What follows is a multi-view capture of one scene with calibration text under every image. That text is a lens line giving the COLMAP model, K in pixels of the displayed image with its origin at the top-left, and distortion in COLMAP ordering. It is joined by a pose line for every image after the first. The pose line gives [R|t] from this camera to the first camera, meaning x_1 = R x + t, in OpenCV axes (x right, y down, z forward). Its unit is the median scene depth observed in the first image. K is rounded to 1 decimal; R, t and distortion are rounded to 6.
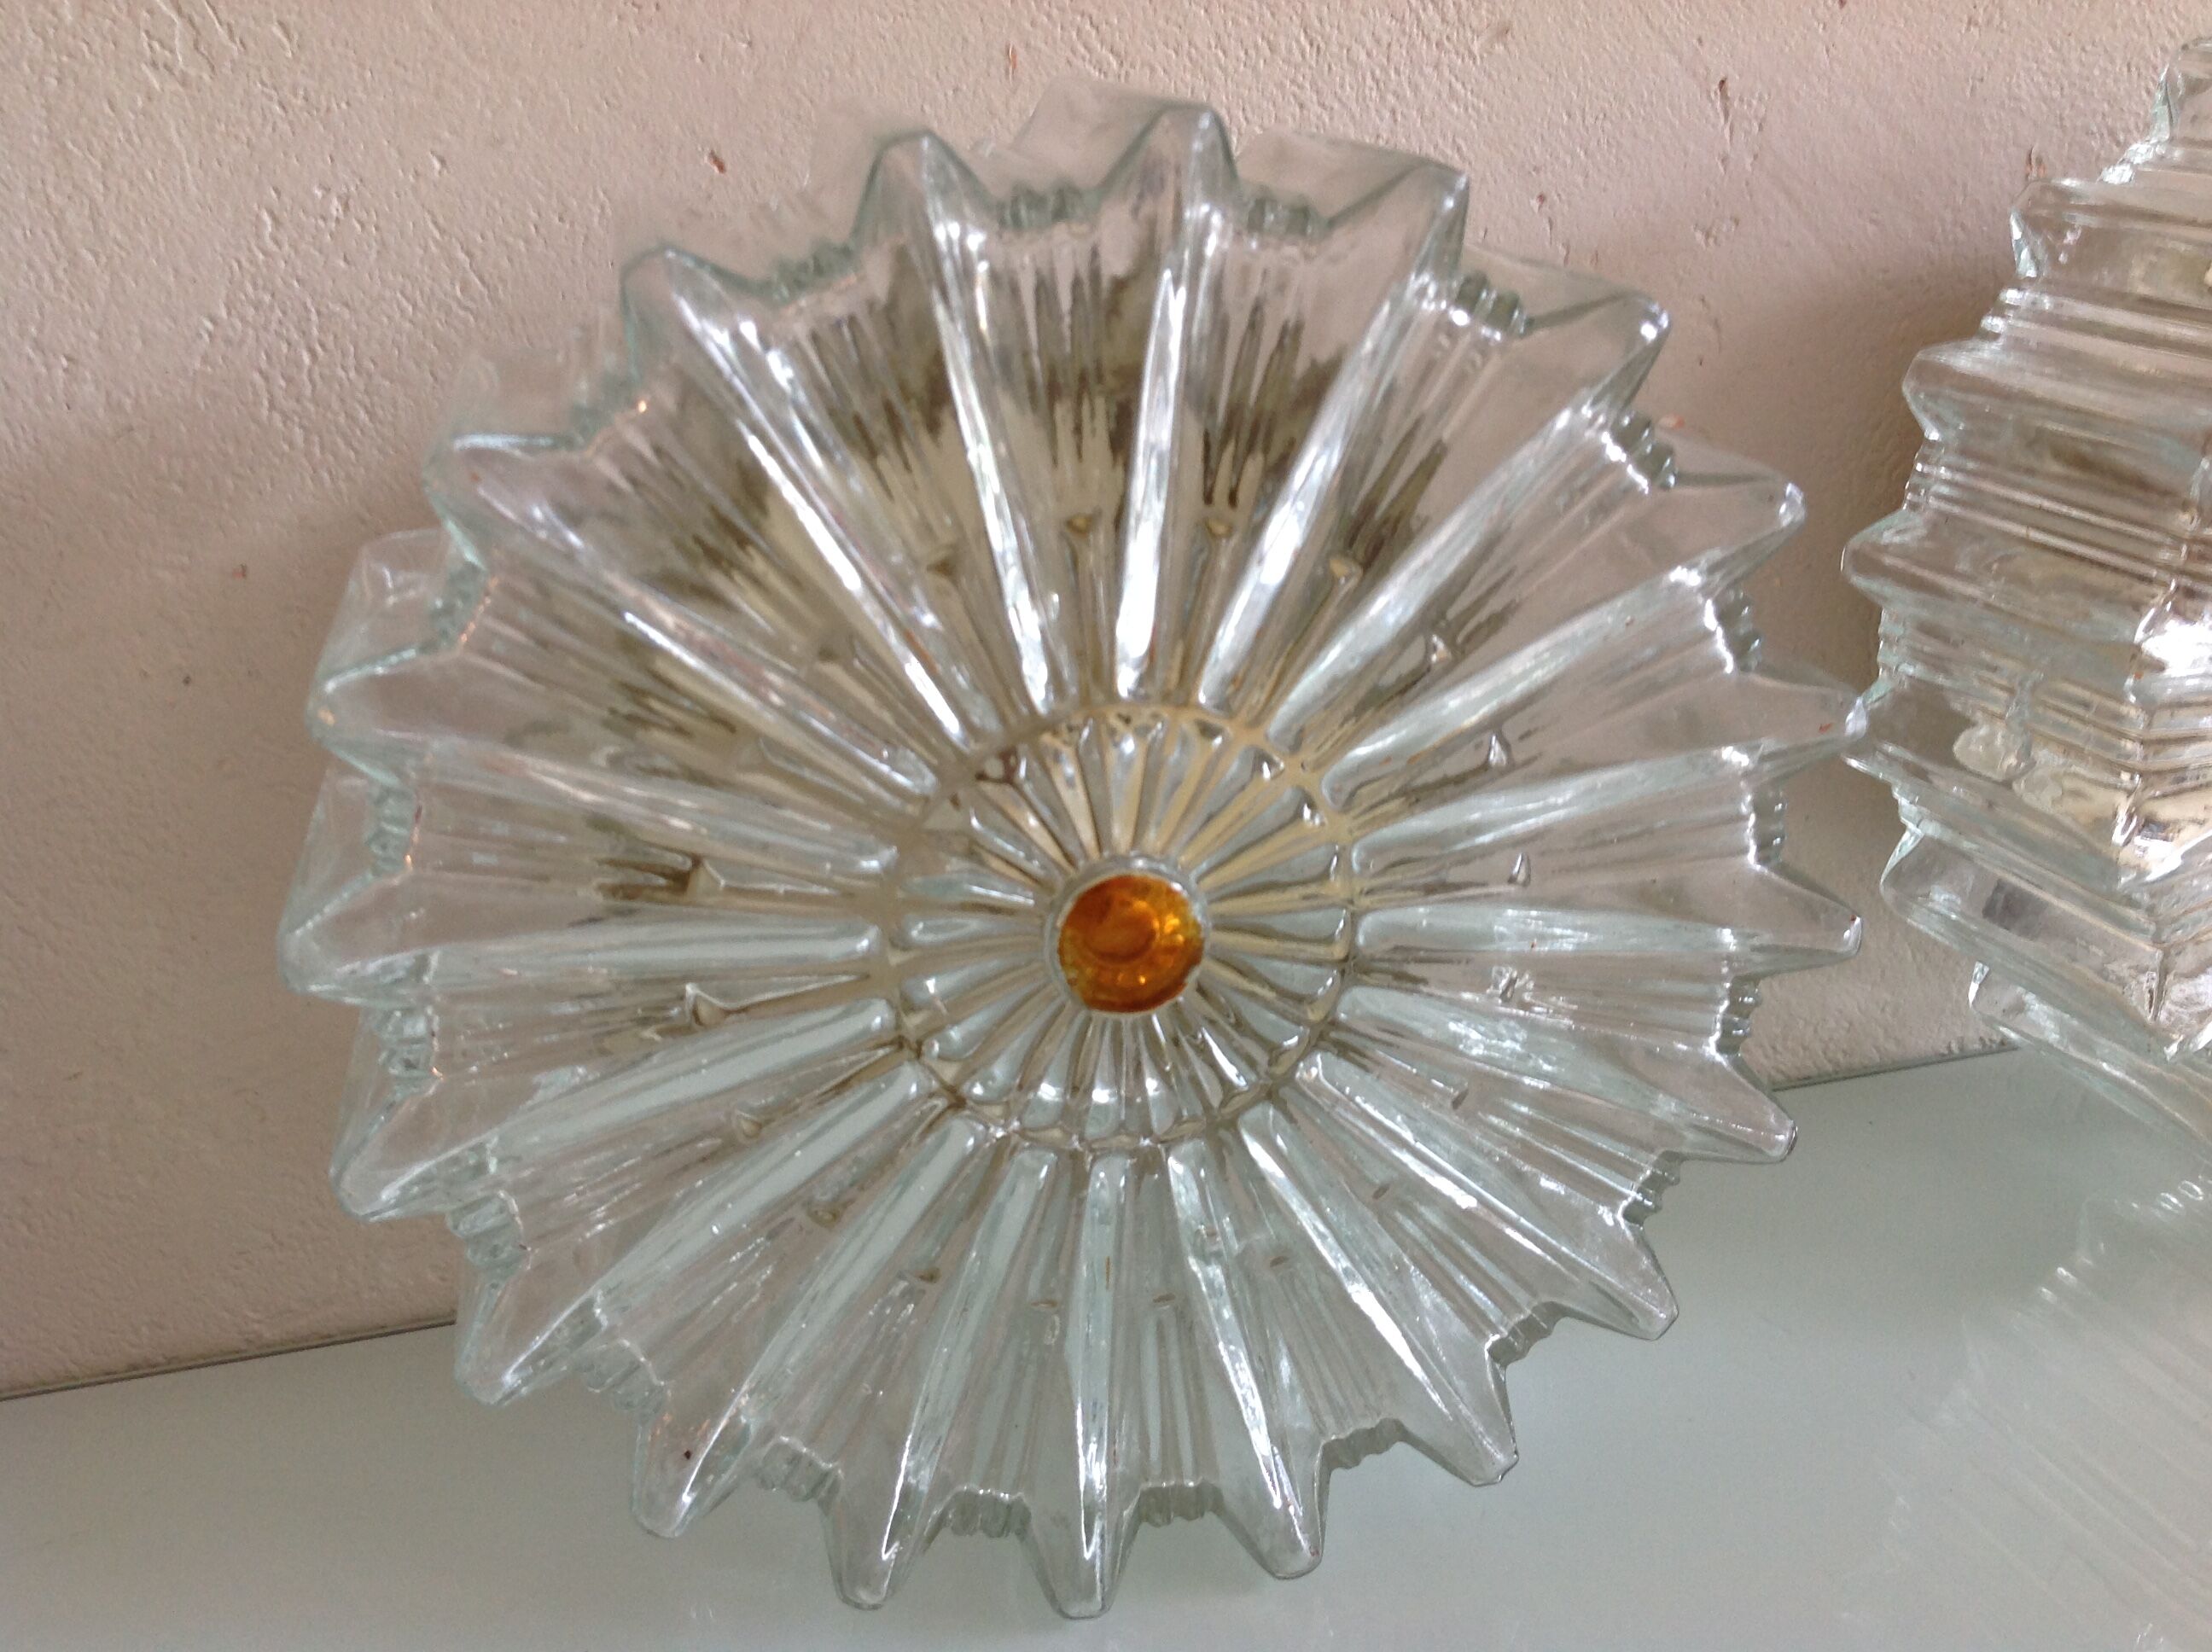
lens RADIAL K [[2205.6, 0, 1125.4], [0, 2205.6, 817.7], [0, 0, 1]] dist [0.052488, -0.138731]
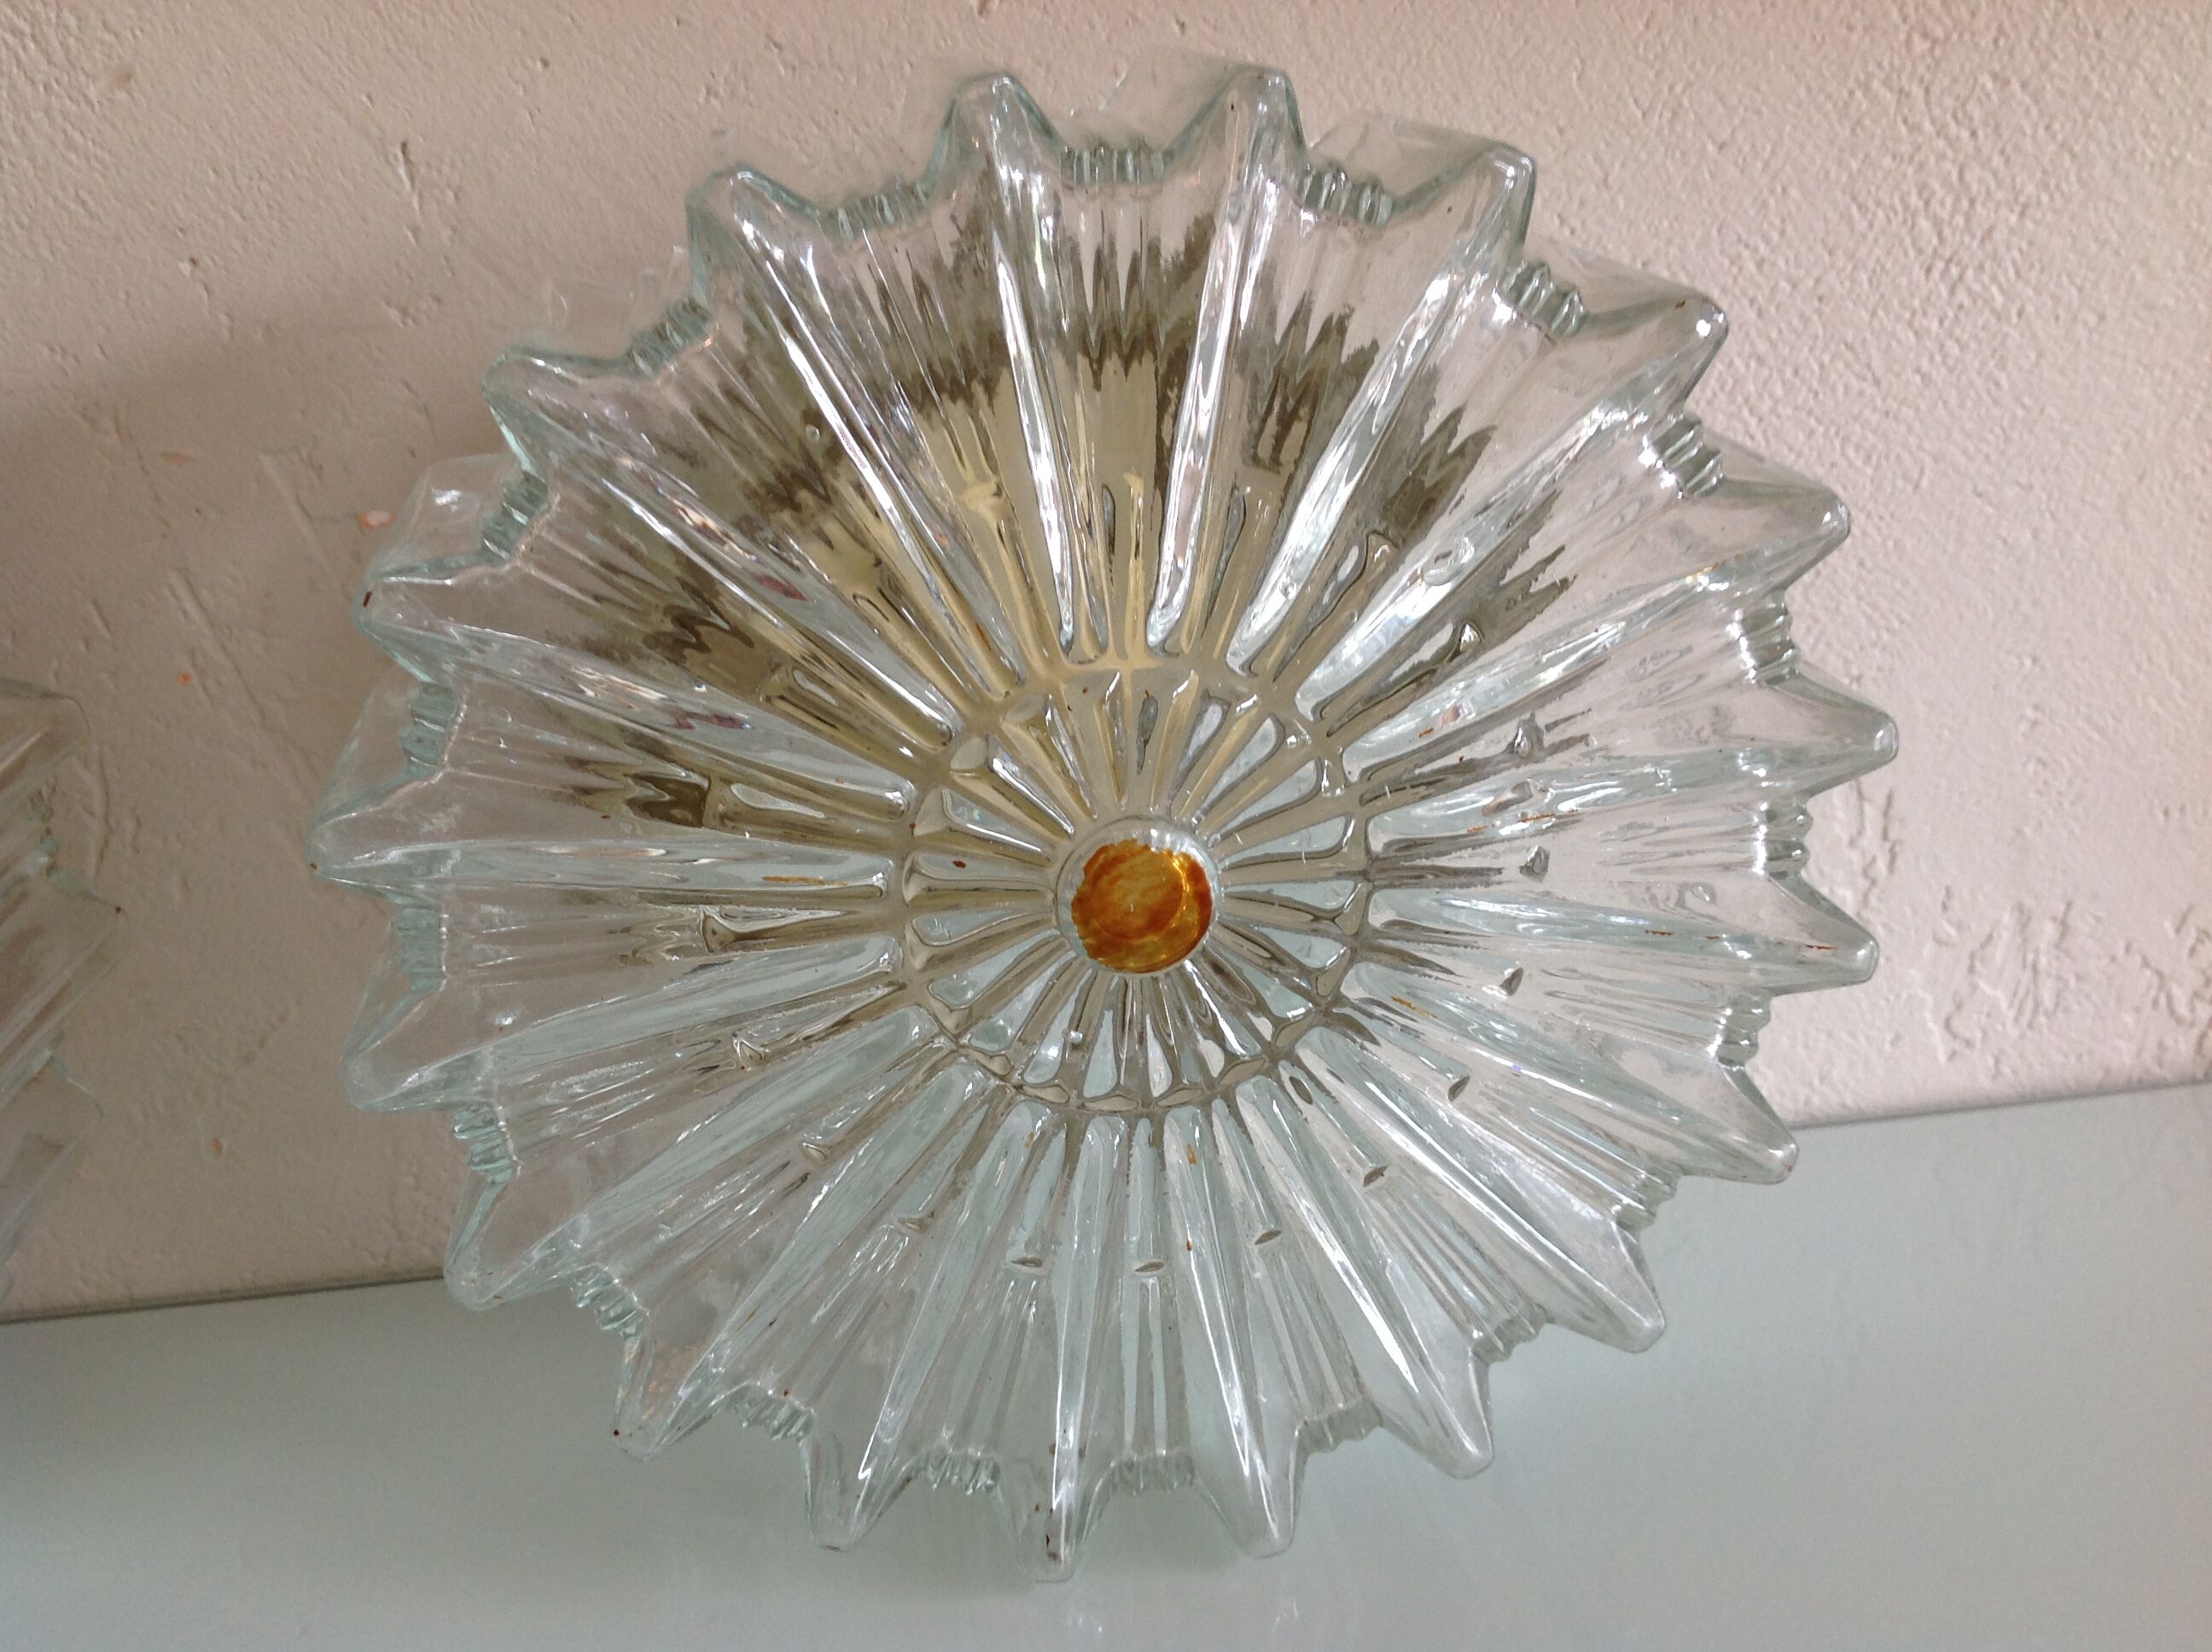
lens RADIAL K [[2205.6, 0, 1125.4], [0, 2205.6, 817.7], [0, 0, 1]] dist [0.052488, -0.138731]
pose [[0.997548, 0.064444, -0.027275, 0.660129], [-0.064645, 0.997887, -0.006532, -0.081124], [0.026797, 0.008279, 0.999607, 0.127232]]
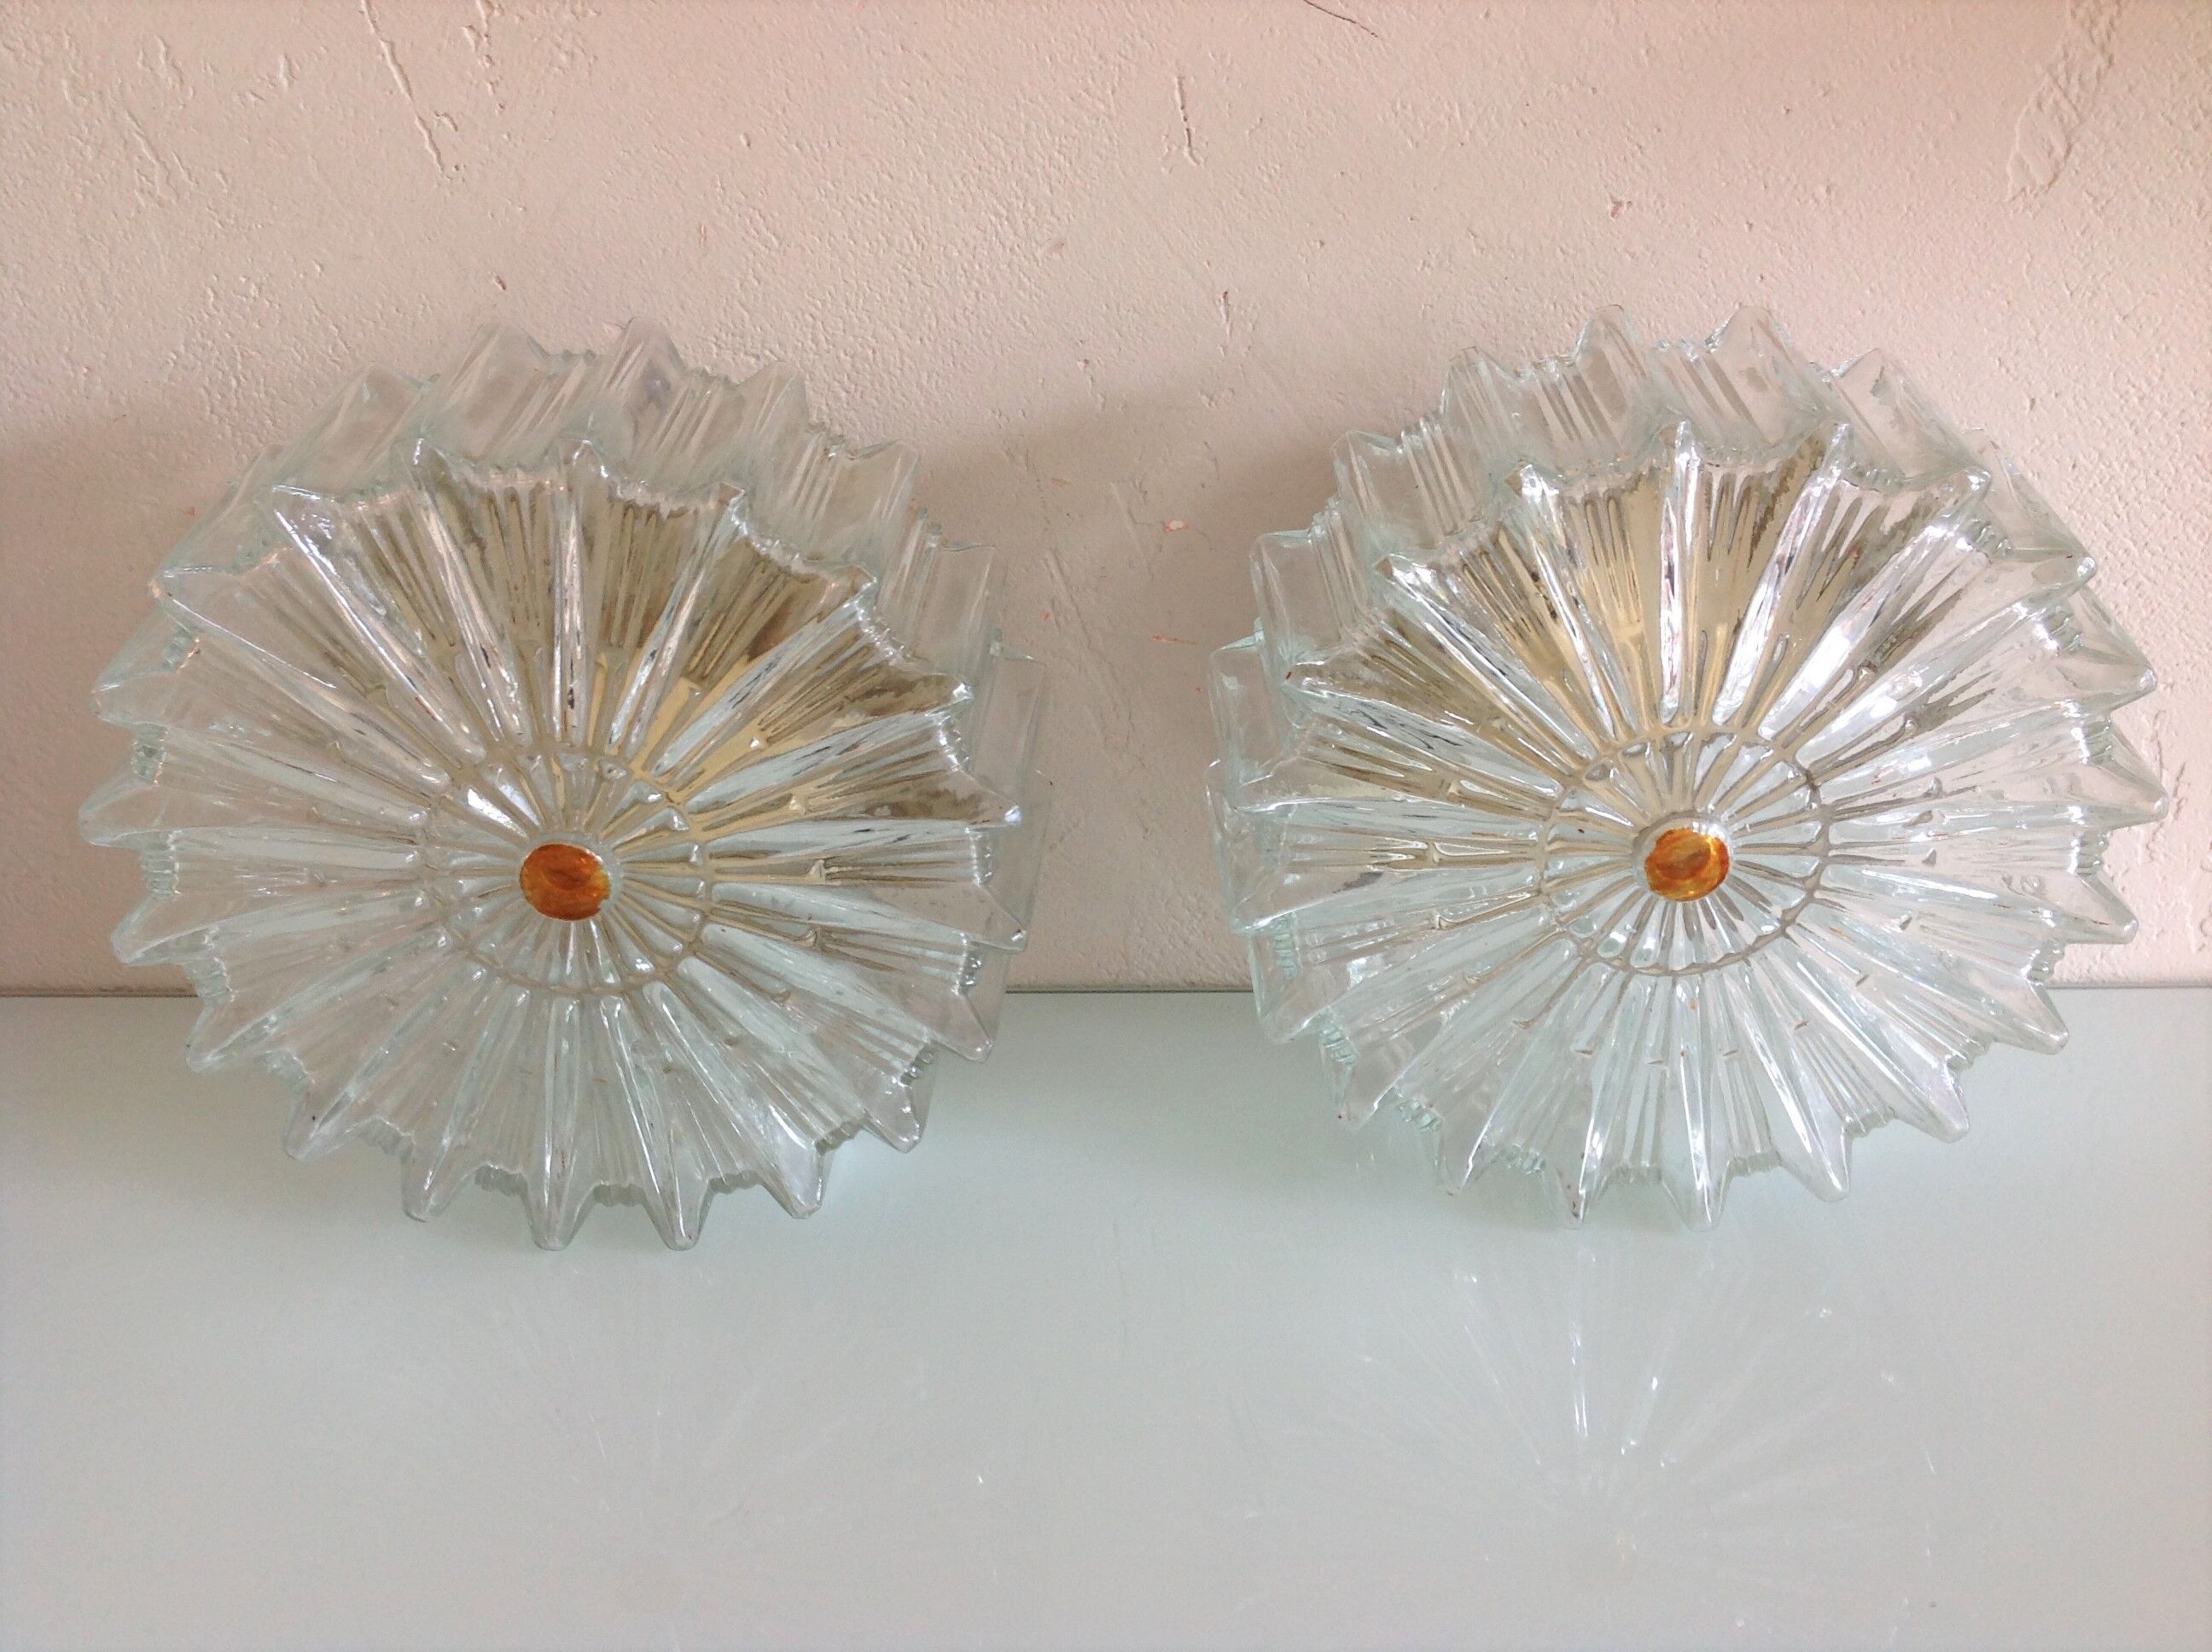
lens RADIAL K [[2198.0, 0, 1105.5], [0, 2198.0, 851.4], [0, 0, 1]] dist [0.096543, -0.219661]
pose [[0.975556, 0.166635, -0.143263, 0.495452], [-0.140142, 0.973910, 0.178490, -0.250367], [0.169268, -0.154049, 0.973456, -0.448254]]
